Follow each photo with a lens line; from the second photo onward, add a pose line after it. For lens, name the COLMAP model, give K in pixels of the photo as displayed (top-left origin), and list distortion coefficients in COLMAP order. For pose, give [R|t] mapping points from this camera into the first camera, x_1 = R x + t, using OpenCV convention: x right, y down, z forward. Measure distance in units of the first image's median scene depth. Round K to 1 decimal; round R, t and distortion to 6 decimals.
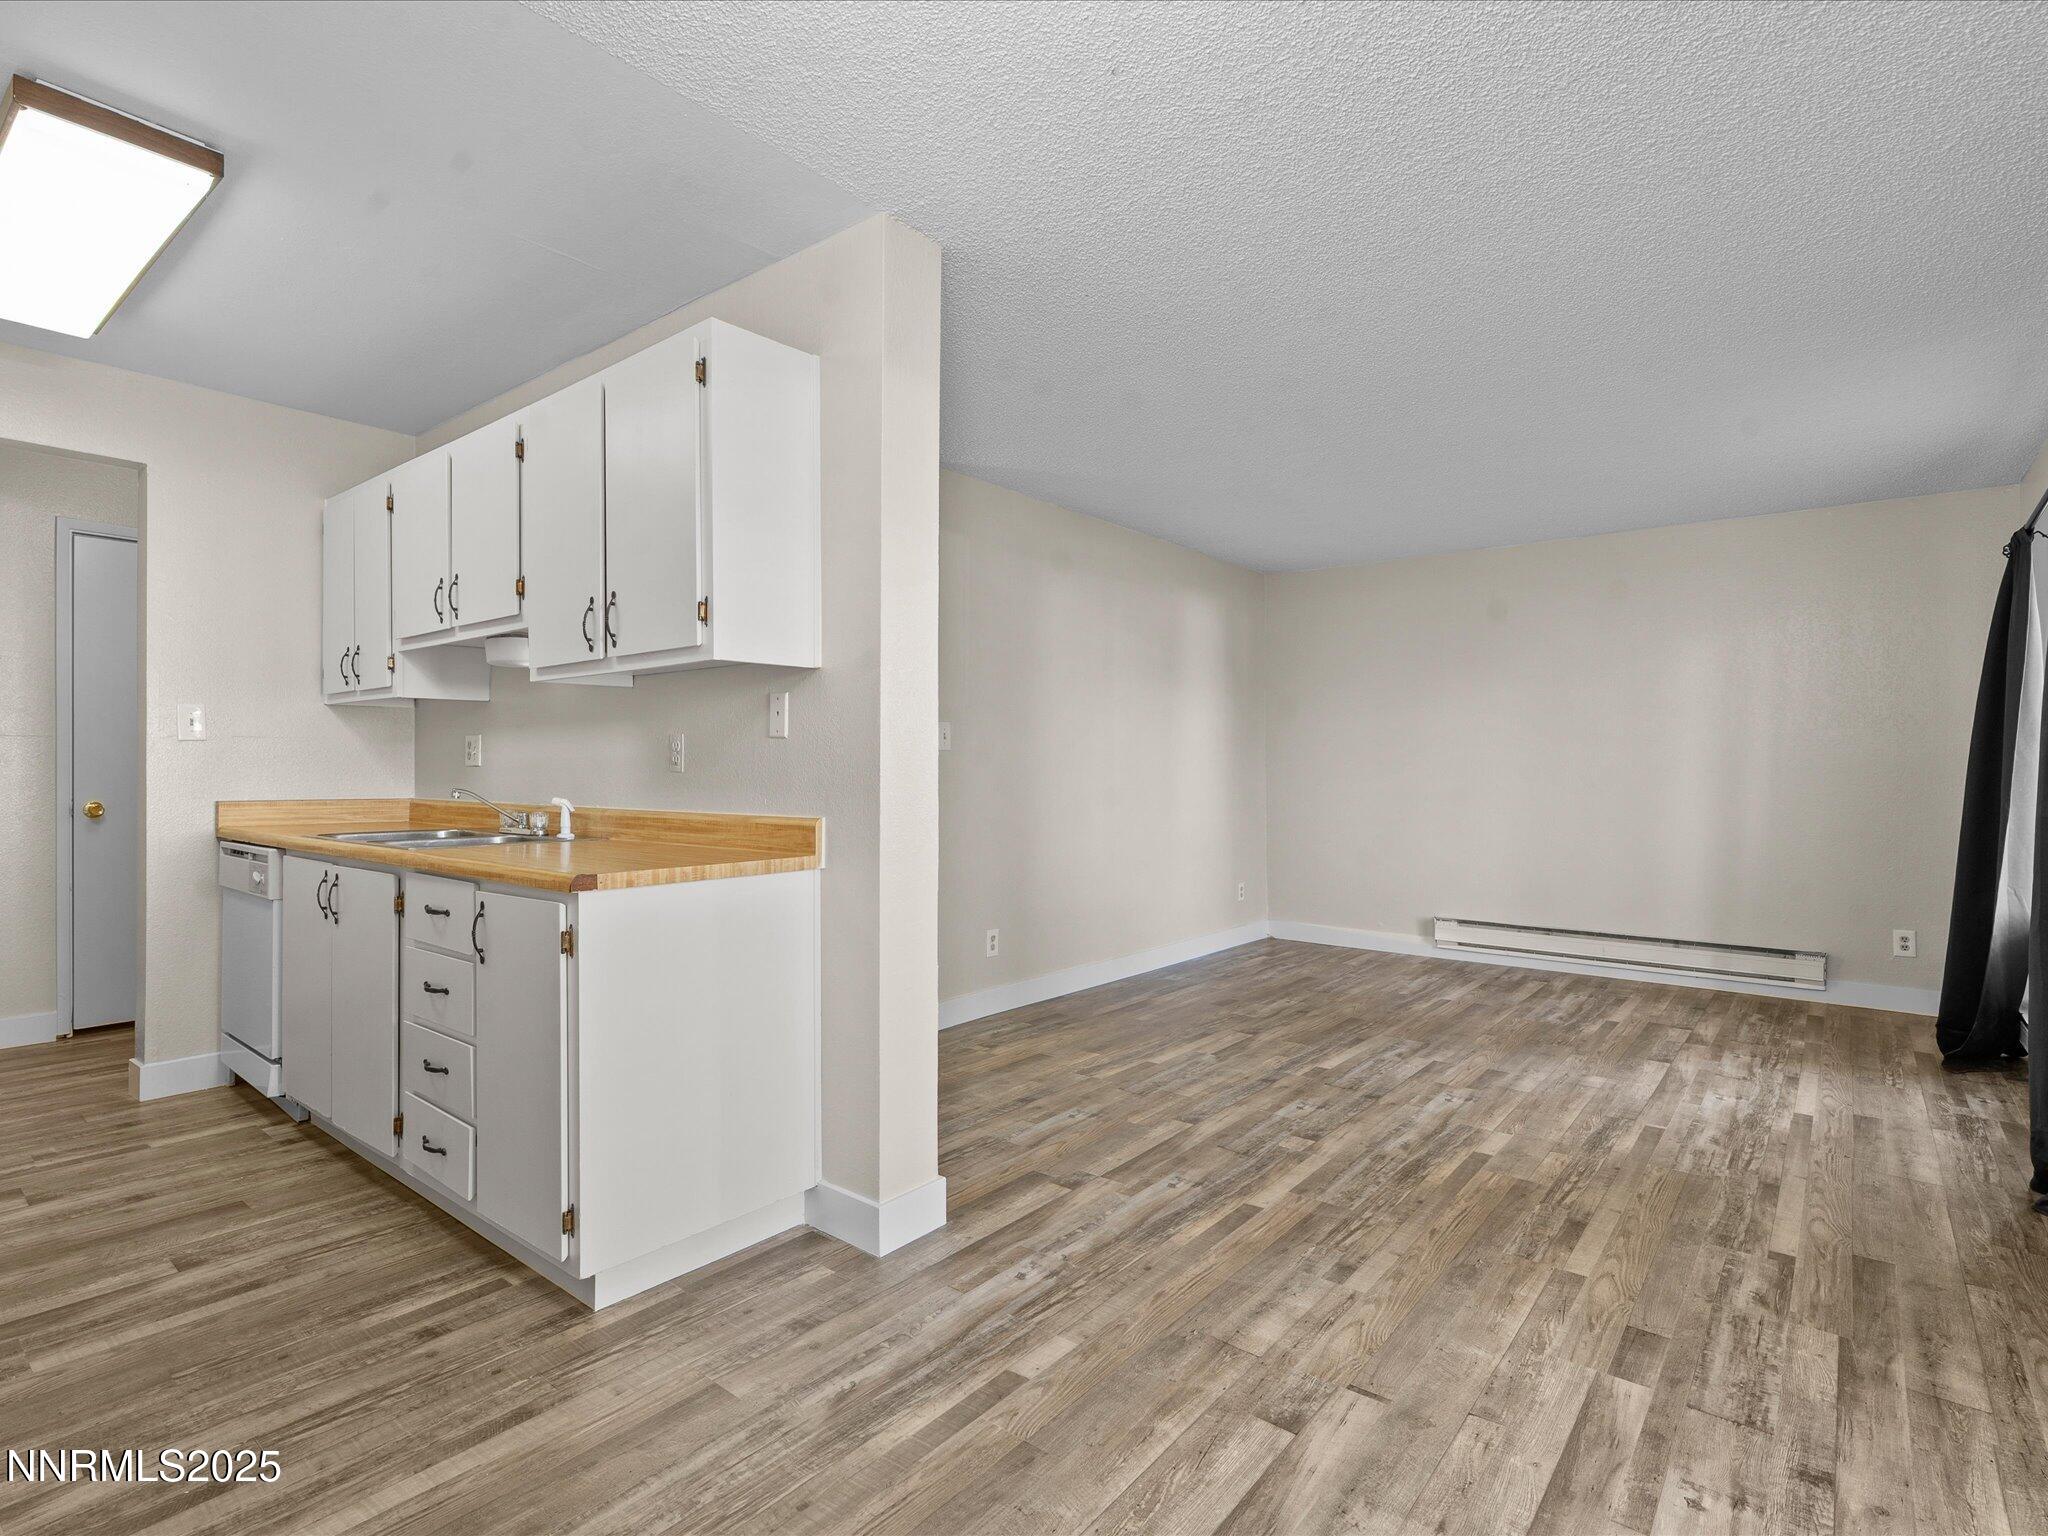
lens RADIAL K [[1026.7, 0, 1016.3], [0, 1026.7, 765.3], [0, 0, 1]] dist [-0.007777, 0.002880]
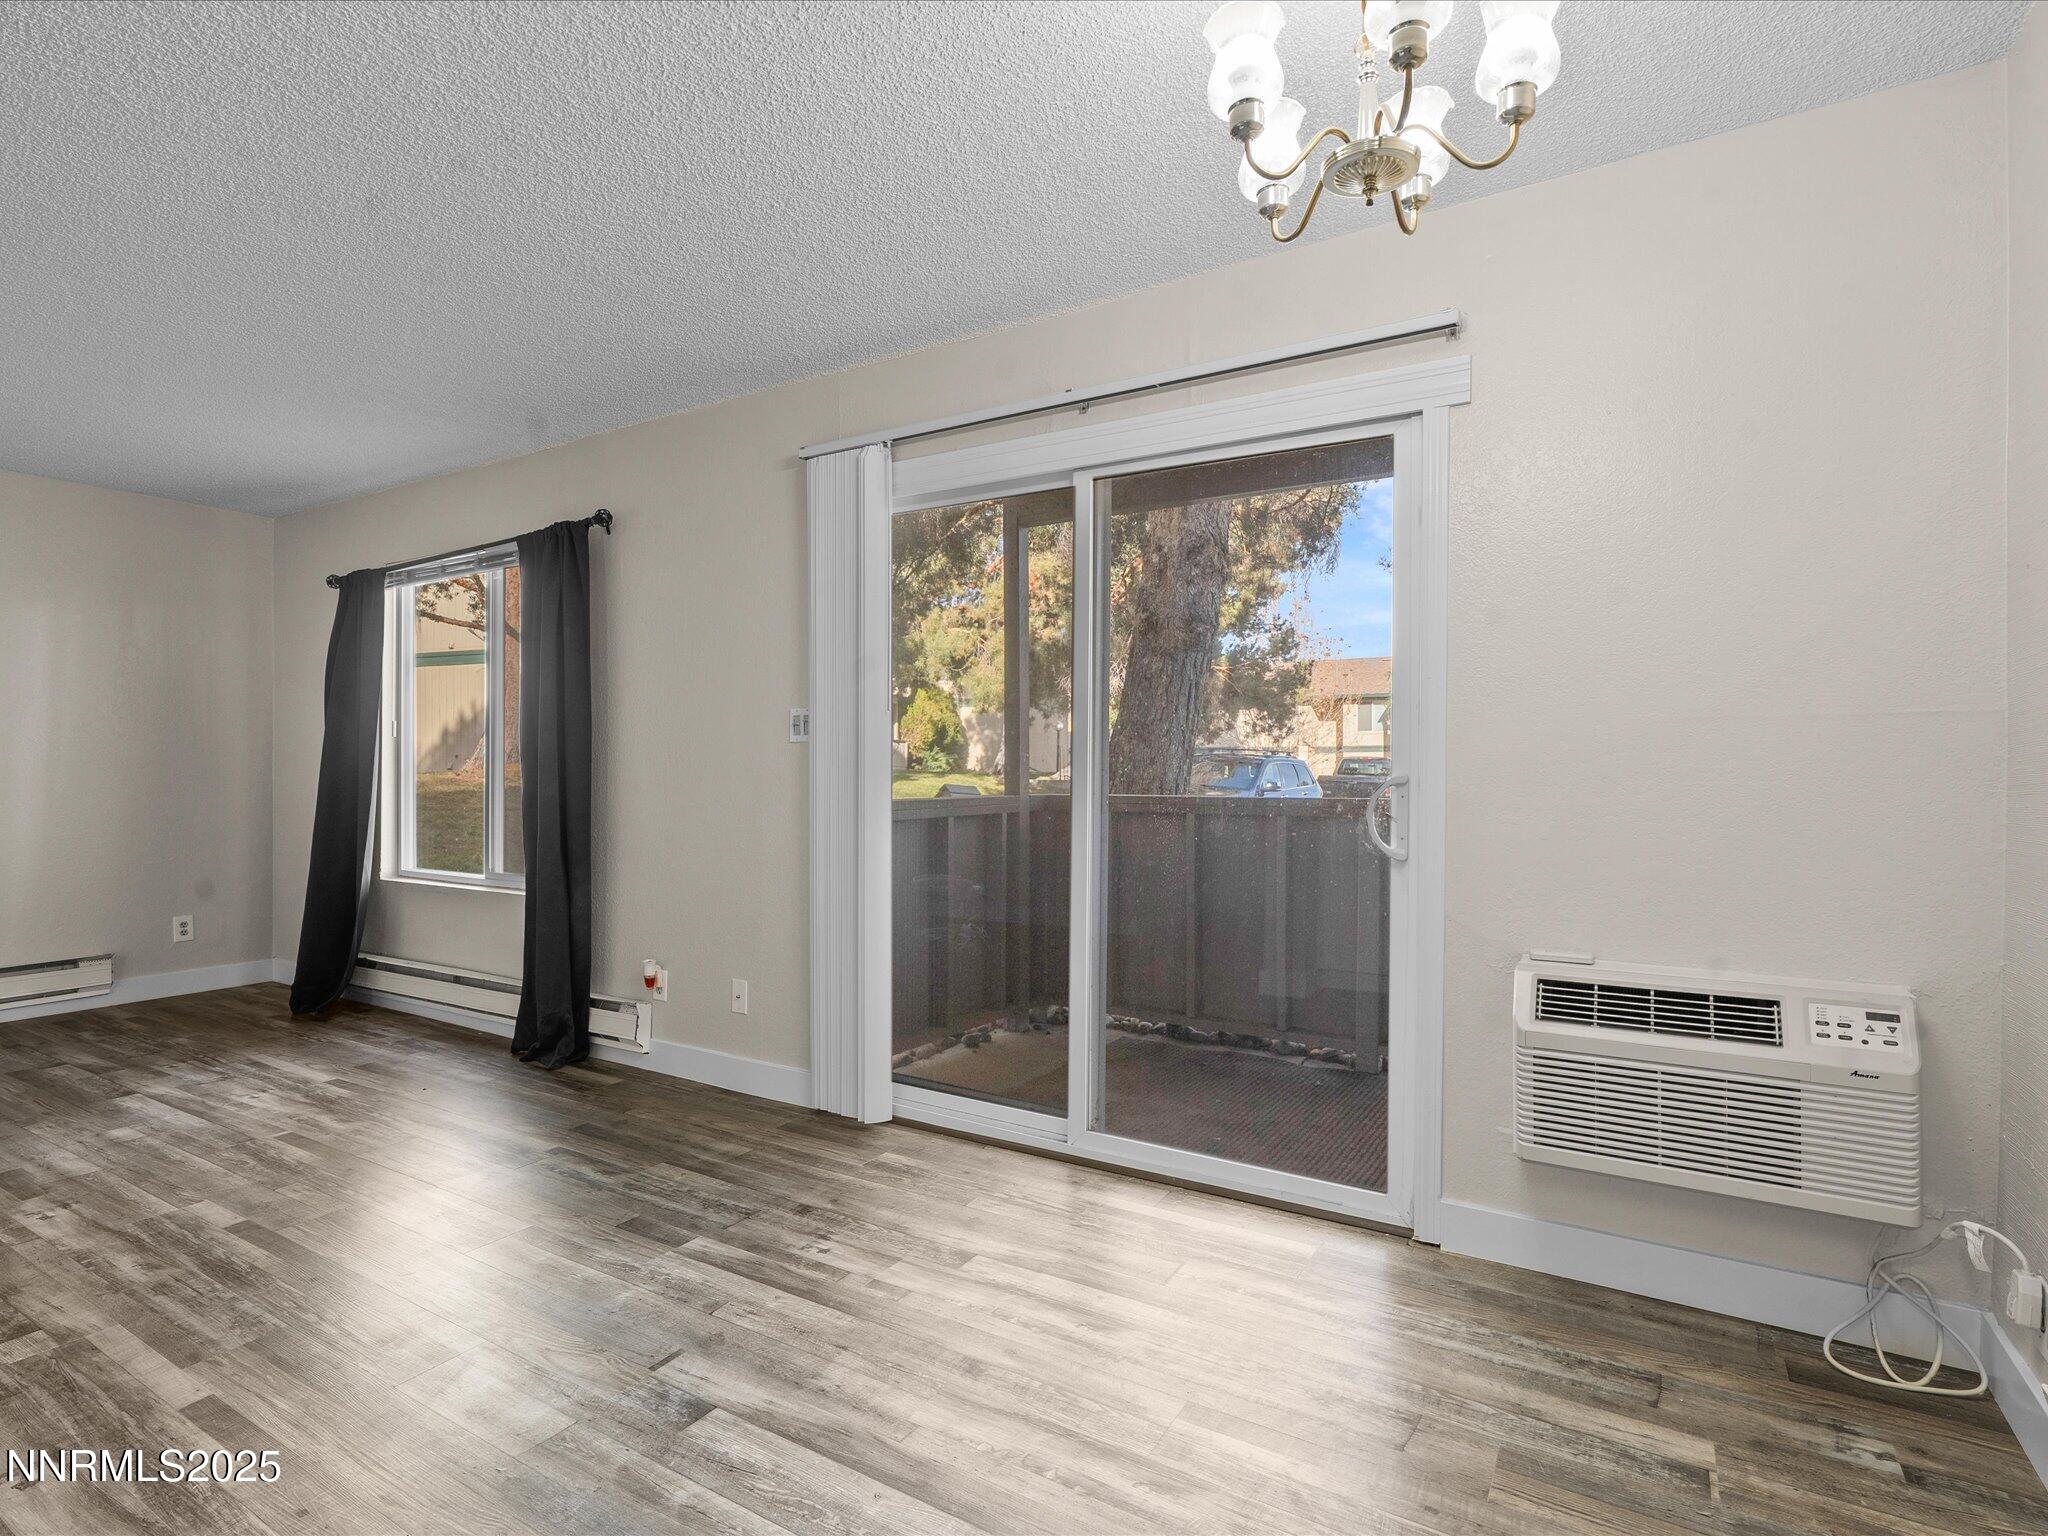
lens RADIAL K [[1026.0, 0, 1018.1], [0, 1026.0, 774.5], [0, 0, 1]] dist [-0.003010, -0.000379]
pose [[-0.141785, -0.012937, 0.989813, -0.387461], [-0.004369, 0.999913, 0.012444, 0.000282], [-0.989888, -0.002560, -0.141829, 0.417603]]
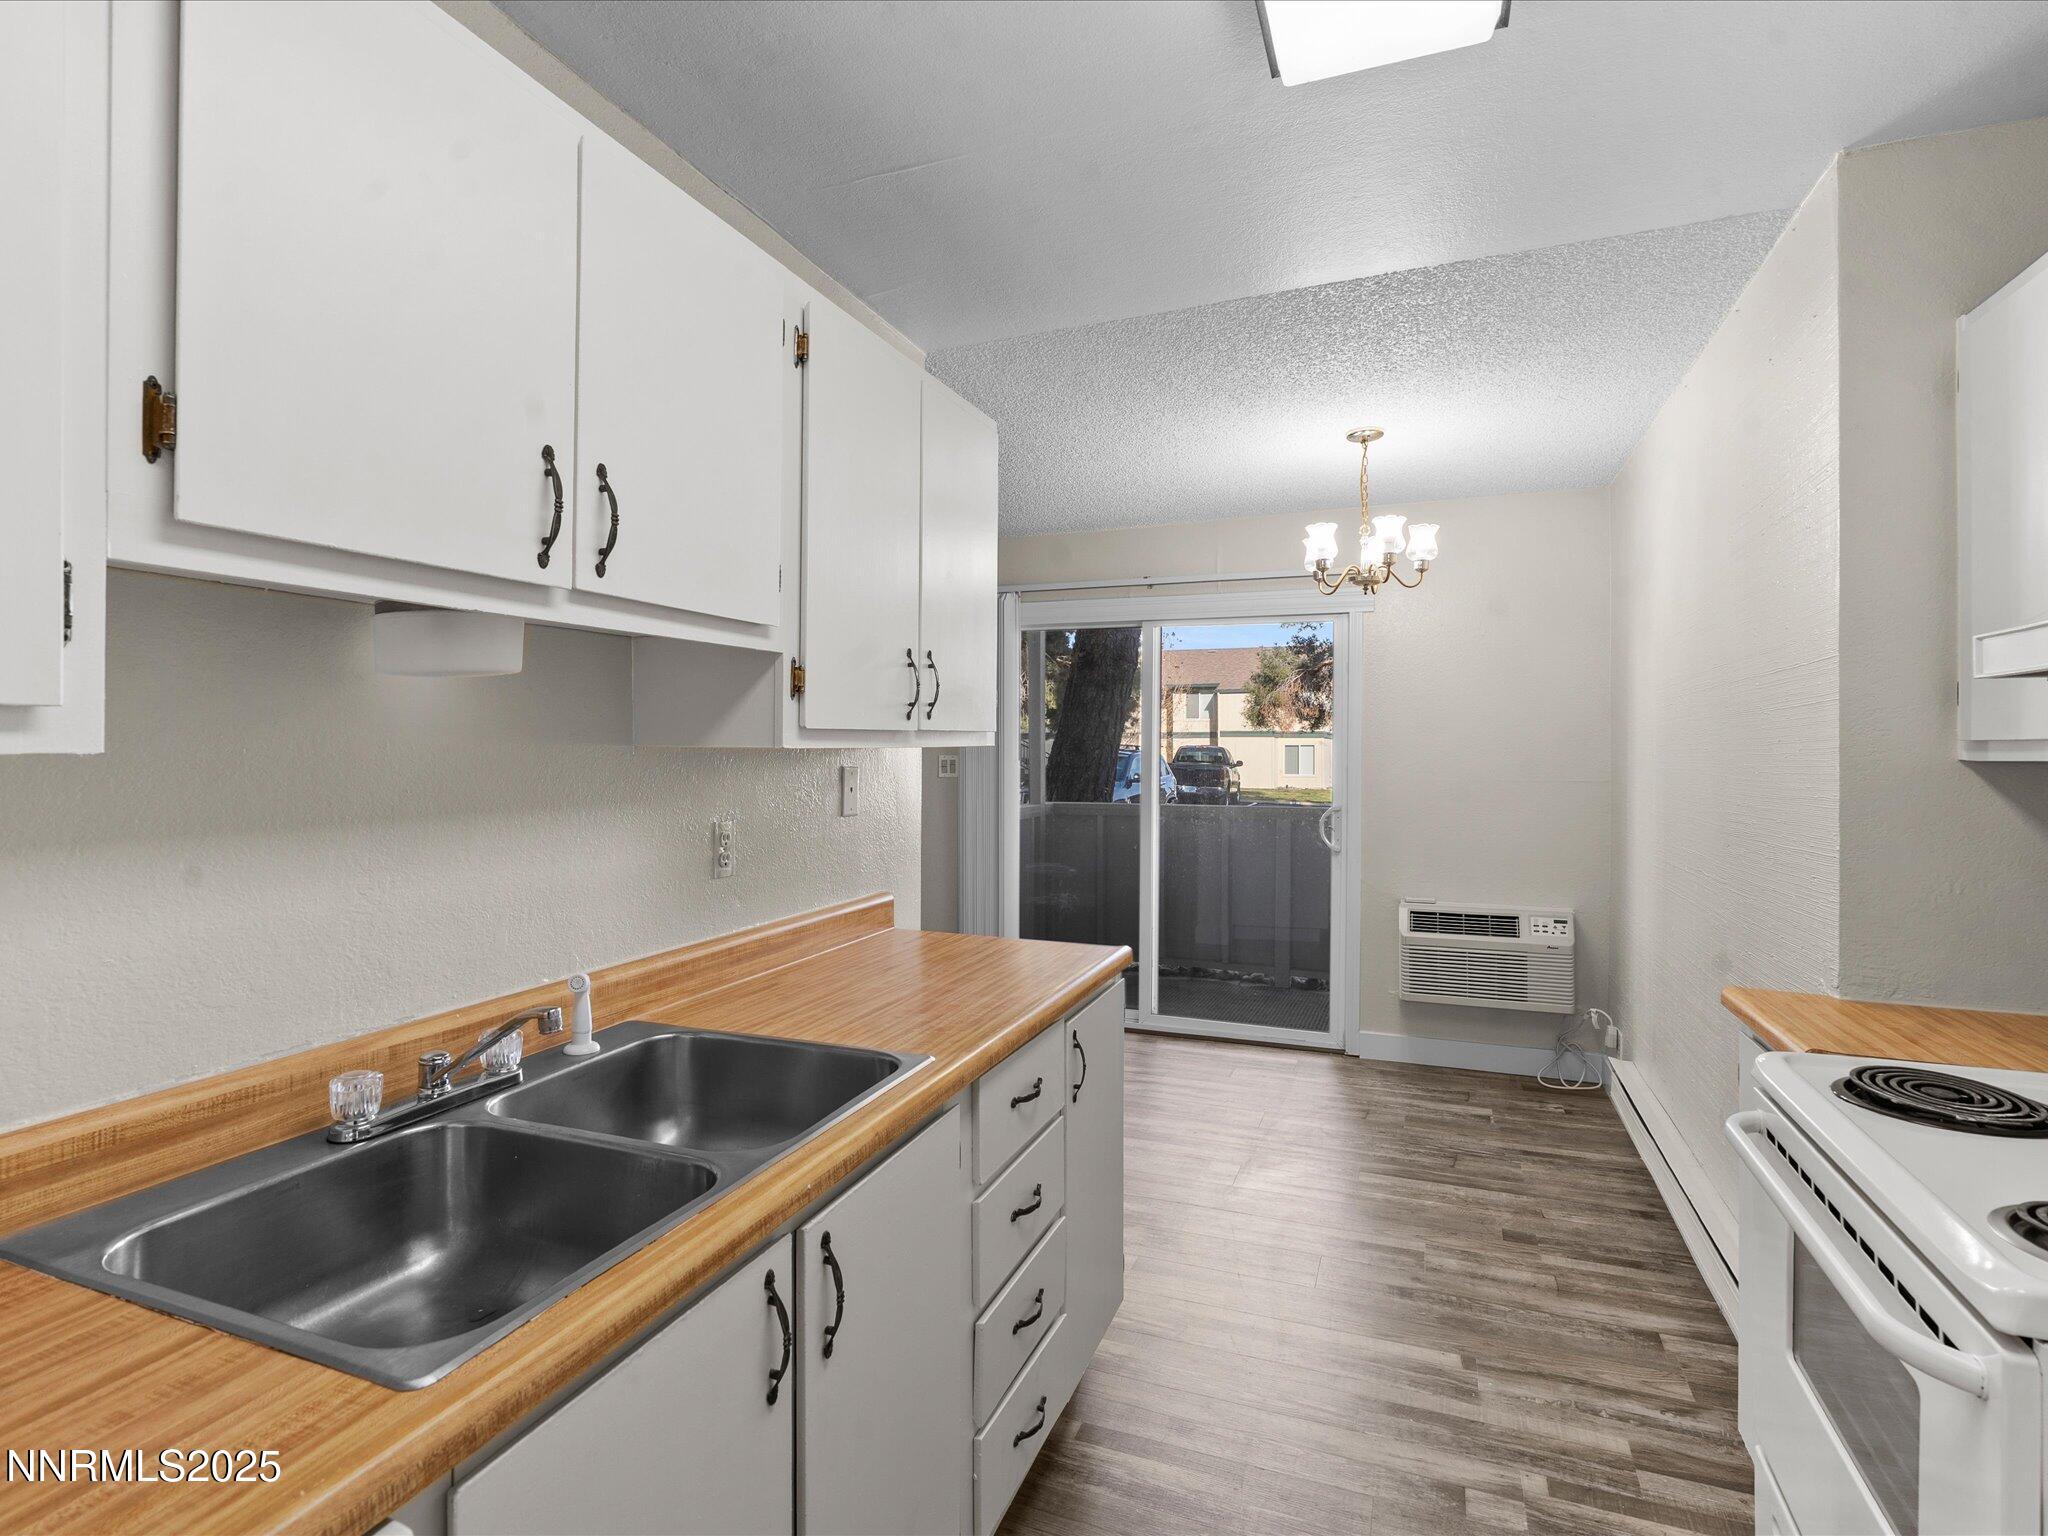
lens RADIAL K [[1039.9, 0, 1022.4], [0, 1039.9, 748.2], [0, 0, 1]] dist [-0.007060, 0.002043]
pose [[-0.312379, -0.007065, 0.949931, -0.859157], [-0.005468, 0.999969, 0.005639, -0.070190], [-0.949942, -0.003433, -0.312408, 0.851821]]
